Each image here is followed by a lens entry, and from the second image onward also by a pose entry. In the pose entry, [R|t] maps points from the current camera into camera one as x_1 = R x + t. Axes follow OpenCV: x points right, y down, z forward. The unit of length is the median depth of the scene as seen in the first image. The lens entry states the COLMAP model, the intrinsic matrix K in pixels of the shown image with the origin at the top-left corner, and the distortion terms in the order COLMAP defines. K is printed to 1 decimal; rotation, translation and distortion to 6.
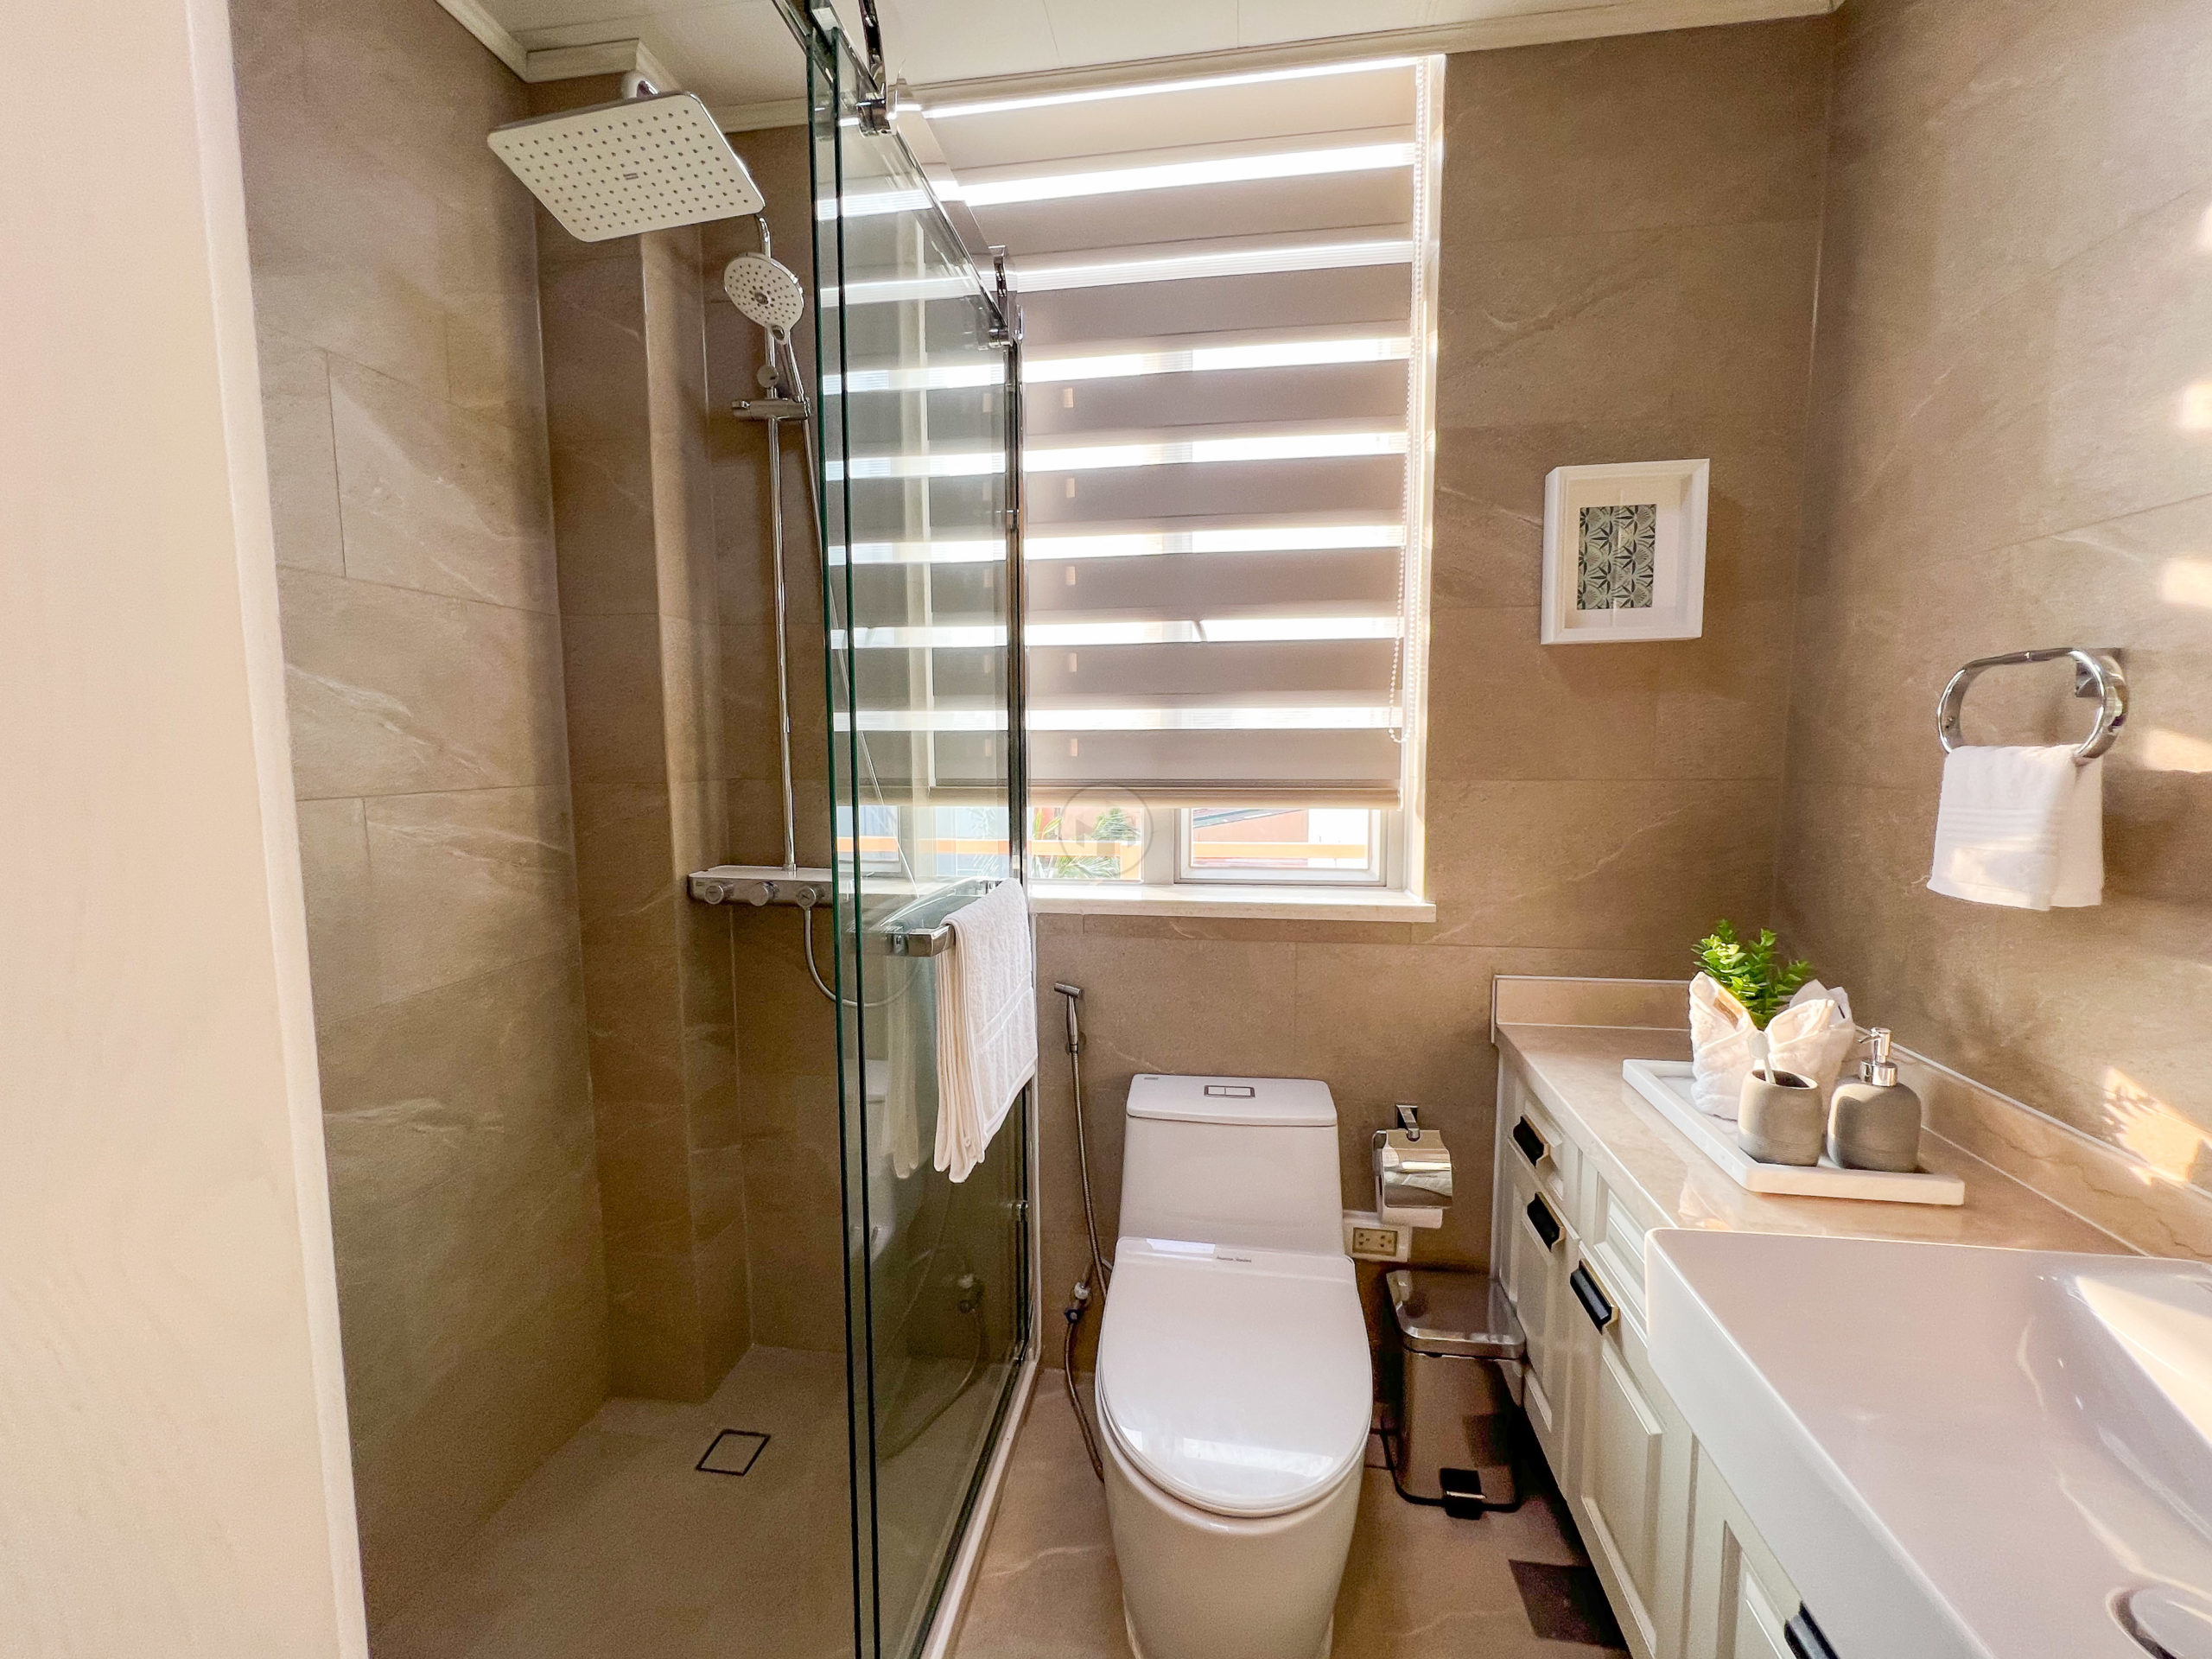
lens RADIAL K [[901.3, 0, 1106.8], [0, 901.3, 822.9], [0, 0, 1]] dist [-0.001135, 0.000105]
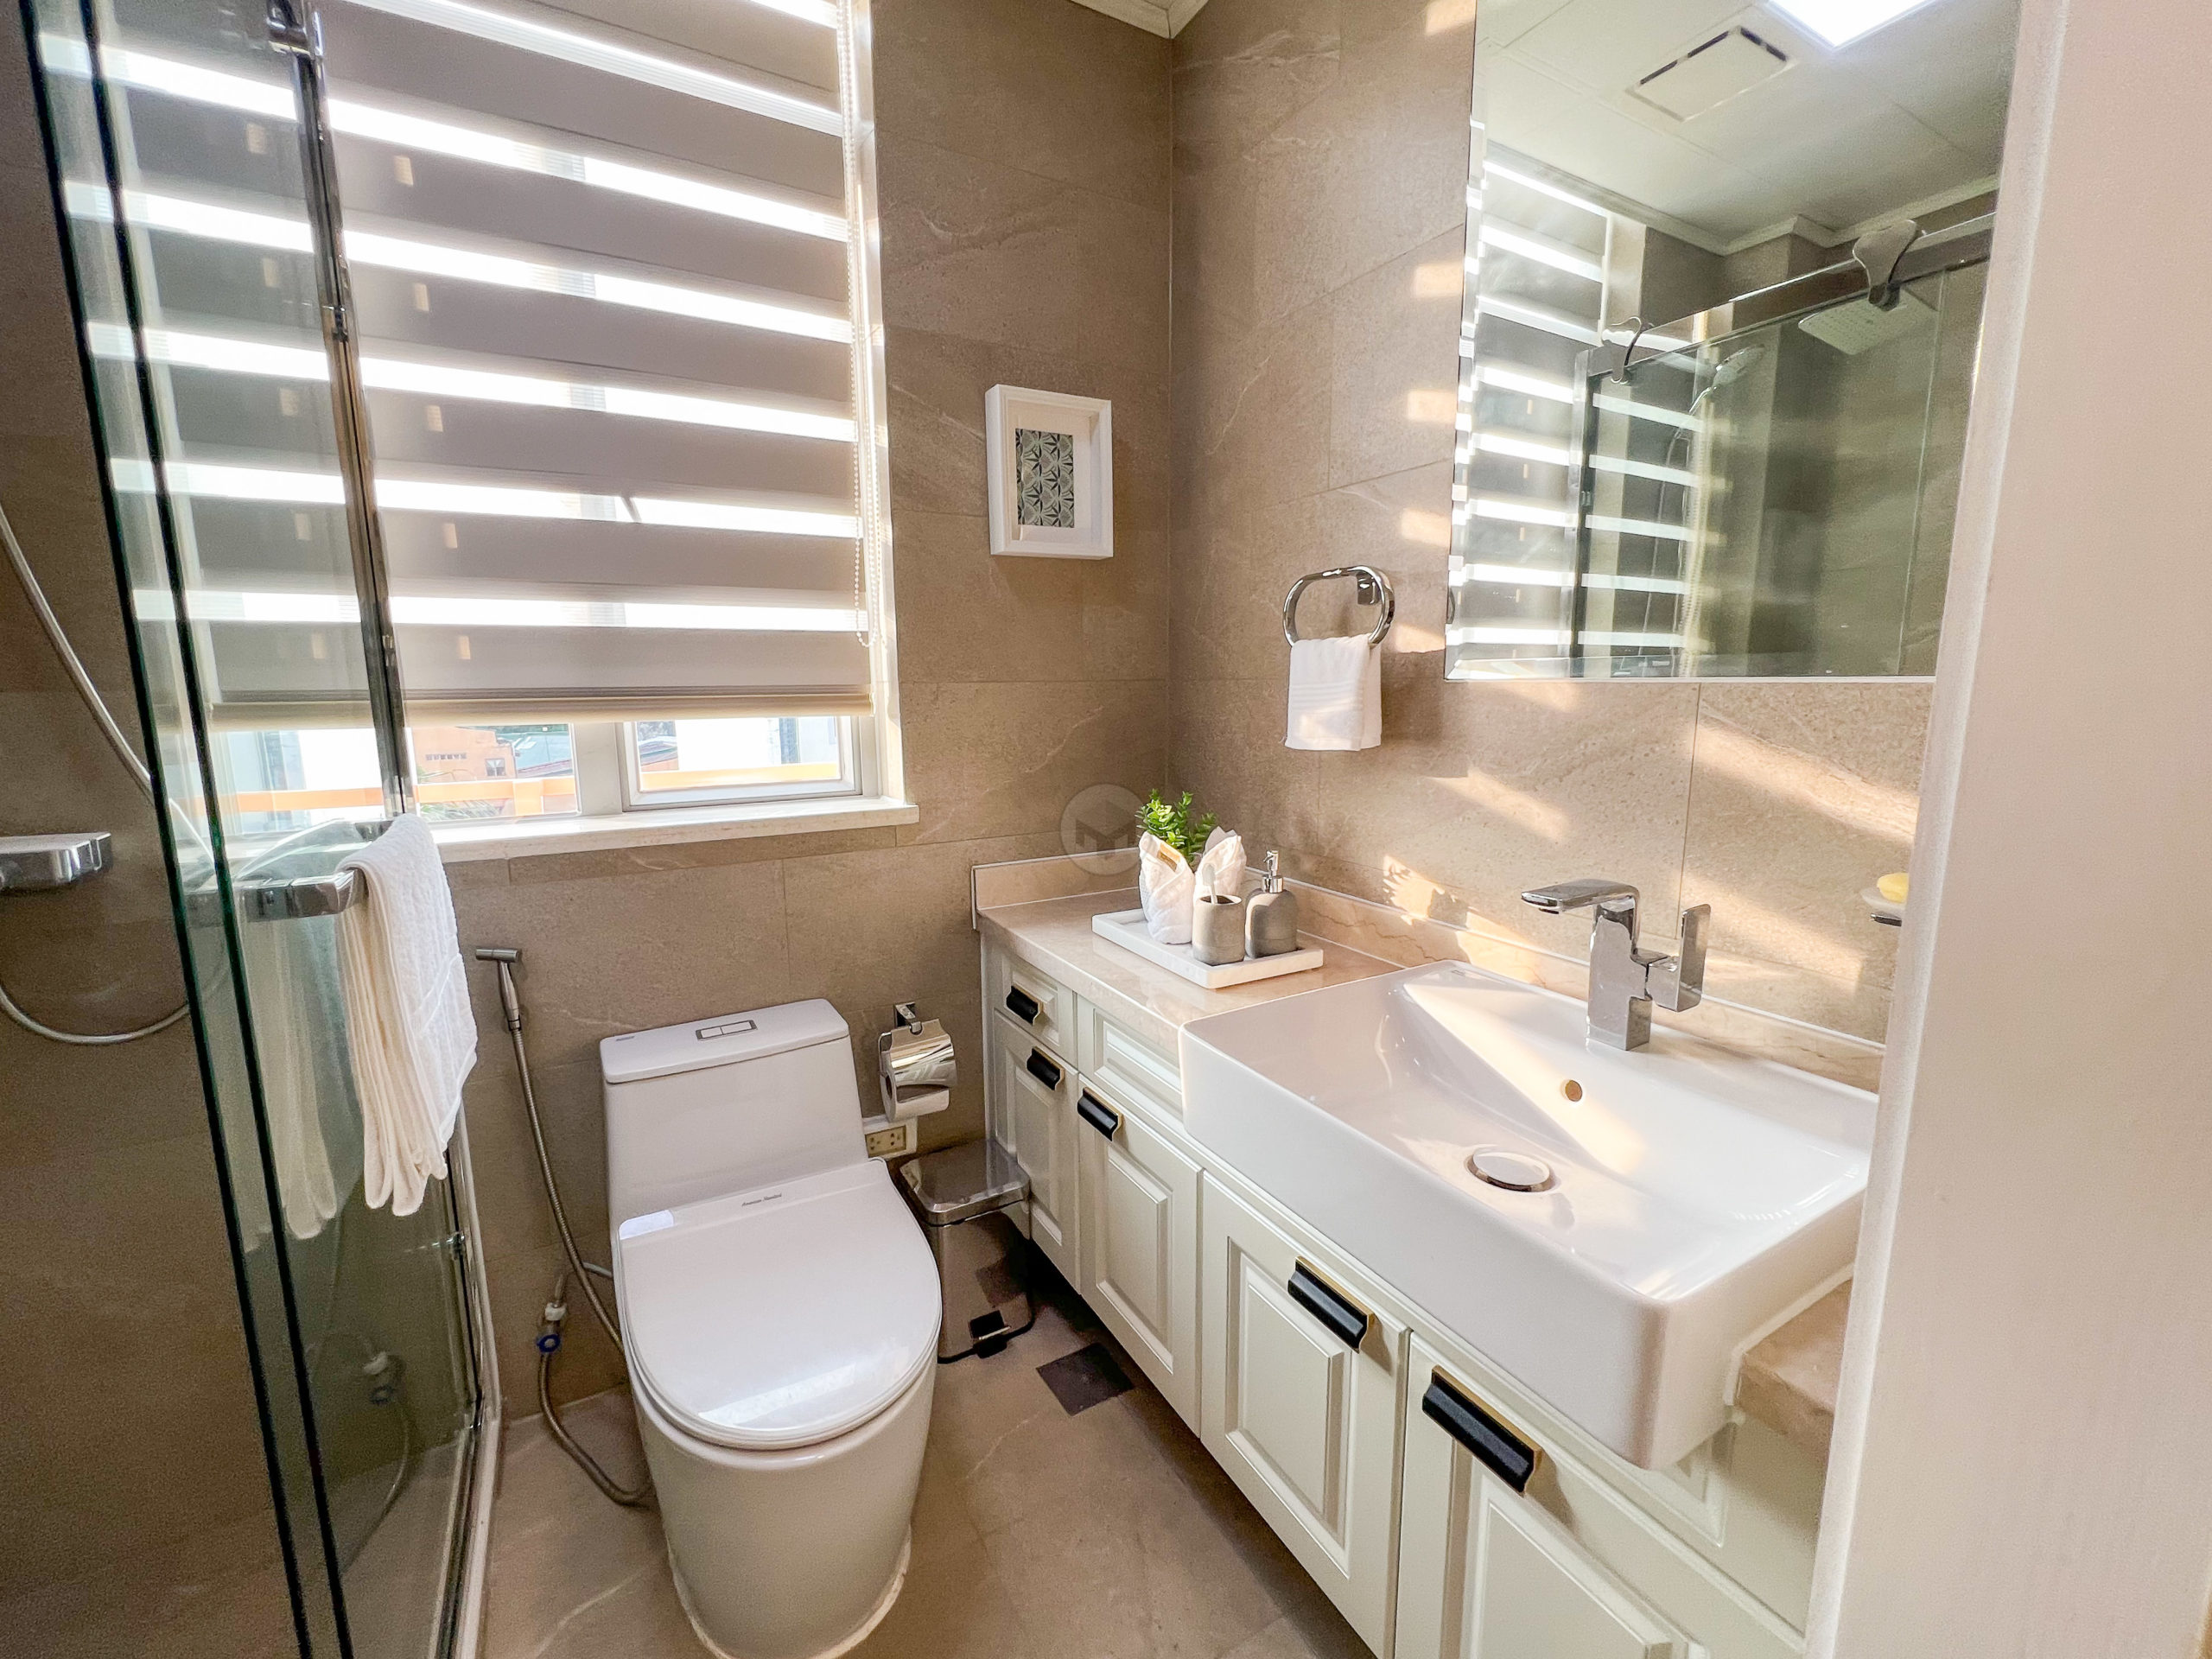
lens RADIAL K [[907.3, 0, 1102.0], [0, 907.3, 818.6], [0, 0, 1]] dist [-0.003417, -0.000151]
pose [[0.793965, -0.097054, 0.600167, -0.096796], [0.060466, 0.994887, 0.080894, 0.037919], [-0.604949, -0.027937, 0.795774, 0.055037]]
